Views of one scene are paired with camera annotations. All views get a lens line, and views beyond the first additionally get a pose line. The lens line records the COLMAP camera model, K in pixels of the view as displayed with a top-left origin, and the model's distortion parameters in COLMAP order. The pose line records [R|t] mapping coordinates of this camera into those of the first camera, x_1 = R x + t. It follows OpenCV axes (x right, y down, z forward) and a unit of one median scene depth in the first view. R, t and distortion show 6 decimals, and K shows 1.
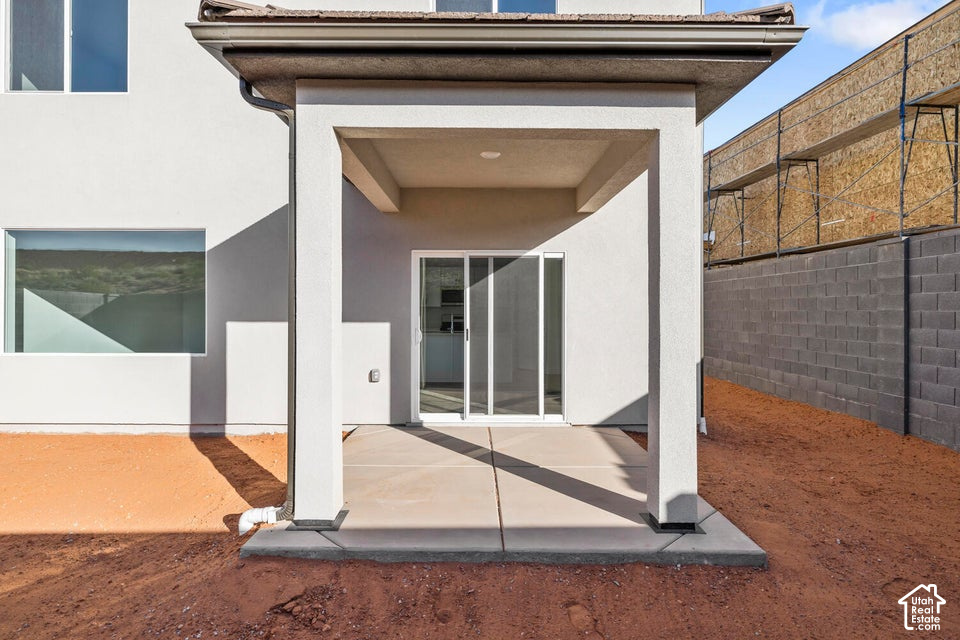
lens RADIAL K [[495.5, 0, 481.1], [0, 495.5, 317.6], [0, 0, 1]] dist [-0.000616, 0.000126]
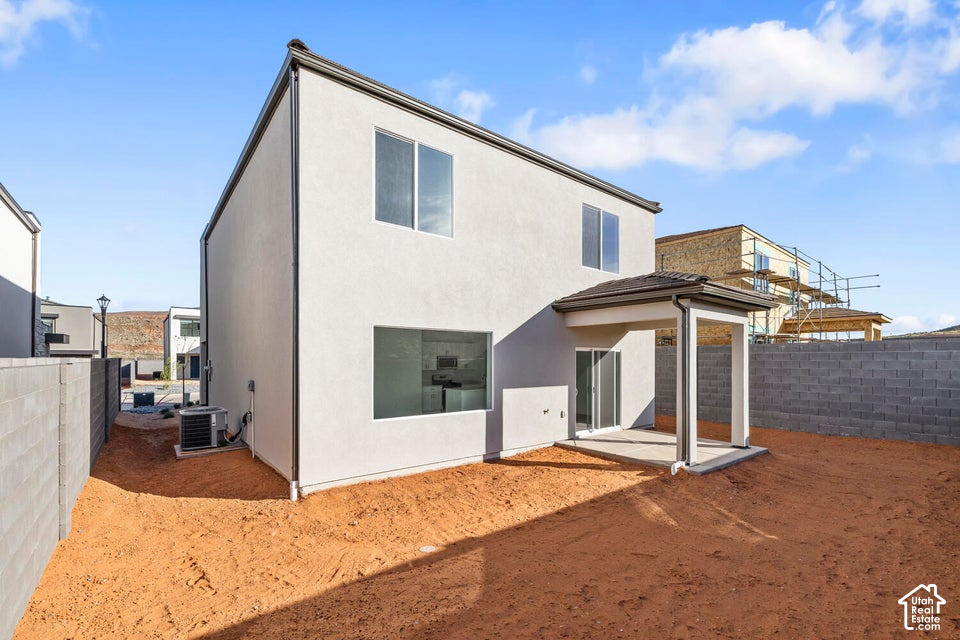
lens RADIAL K [[415.8, 0, 485.7], [0, 415.8, 357.9], [0, 0, 1]] dist [-0.000303, 0.000008]
pose [[0.788528, 0.000776, 0.614998, -1.402229], [0.008312, 0.999894, -0.011920, -0.078193], [-0.614943, 0.014511, 0.788438, -0.056713]]
